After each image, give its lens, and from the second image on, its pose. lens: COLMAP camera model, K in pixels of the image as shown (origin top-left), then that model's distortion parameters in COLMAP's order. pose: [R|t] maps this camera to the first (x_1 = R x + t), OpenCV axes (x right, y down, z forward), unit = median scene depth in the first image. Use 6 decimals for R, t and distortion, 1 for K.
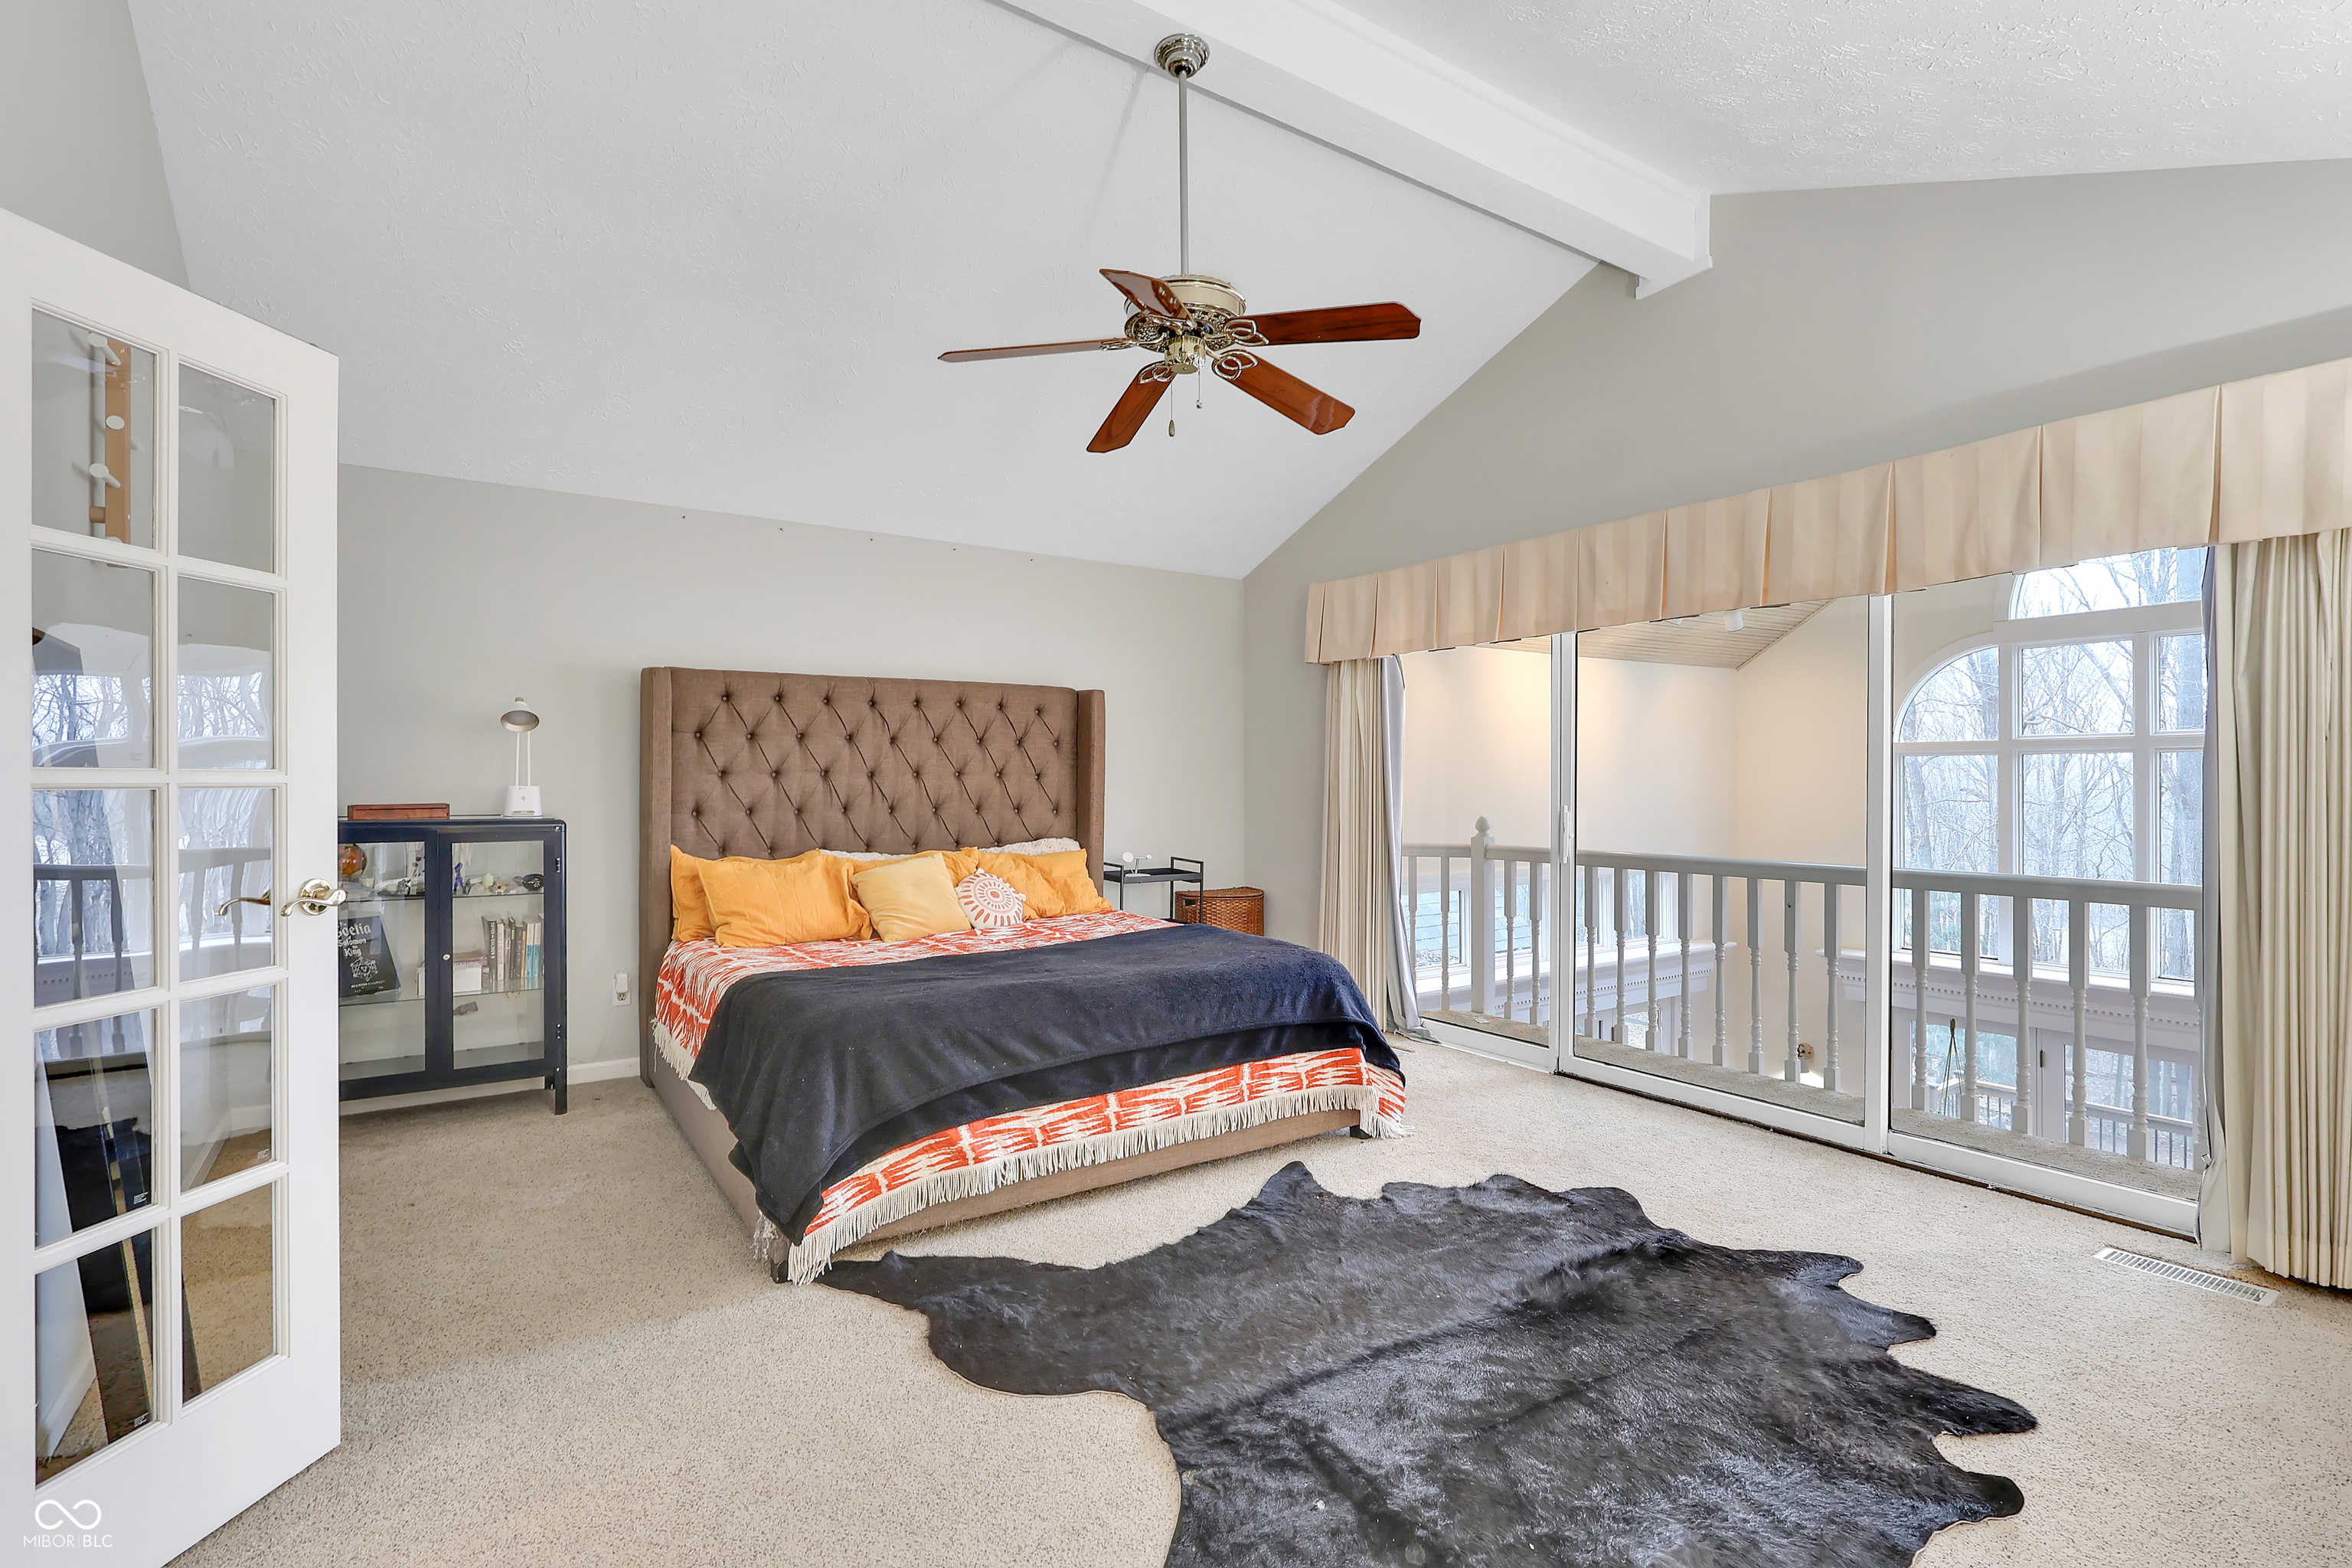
lens RADIAL K [[1095.4, 0, 1150.7], [0, 1095.4, 780.5], [0, 0, 1]] dist [0.015788, 0.001530]
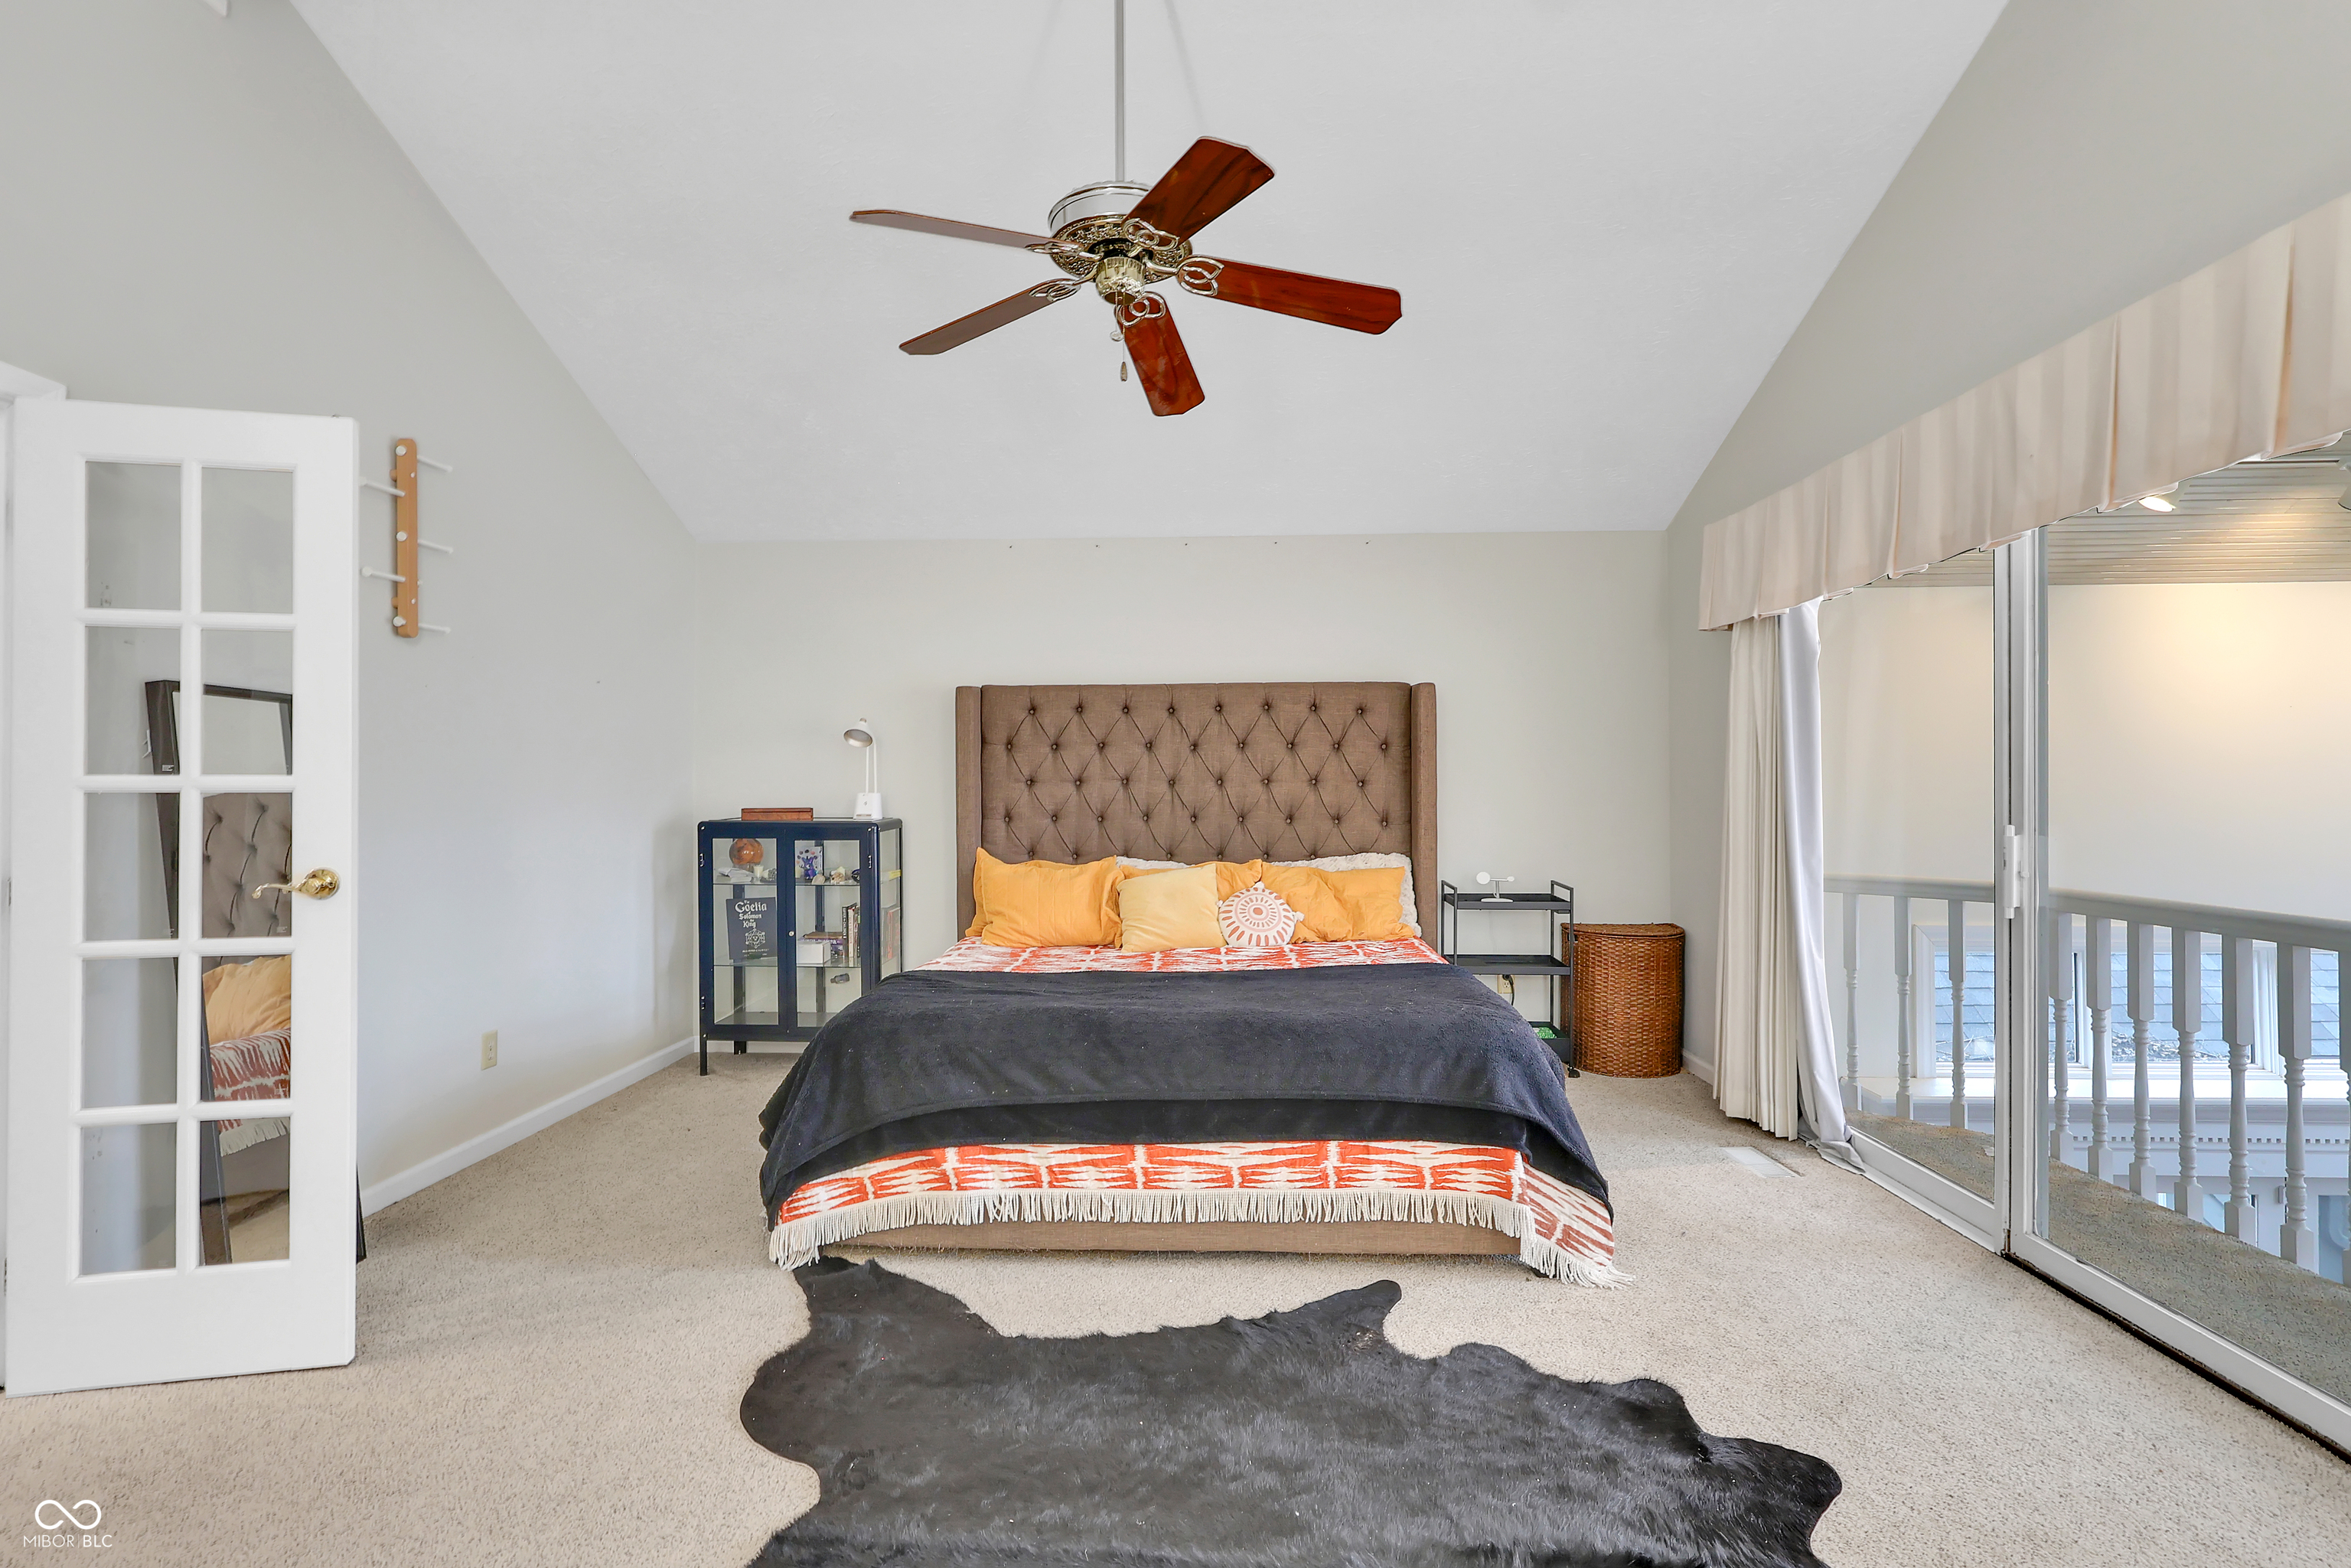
lens RADIAL K [[1094.9, 0, 1169.6], [0, 1094.9, 785.8], [0, 0, 1]] dist [0.015788, 0.001530]
pose [[0.812307, -0.002528, -0.583225, 0.362137], [0.000887, 0.999995, -0.003098, 0.001227], [0.583230, 0.001999, 0.812305, 0.222263]]
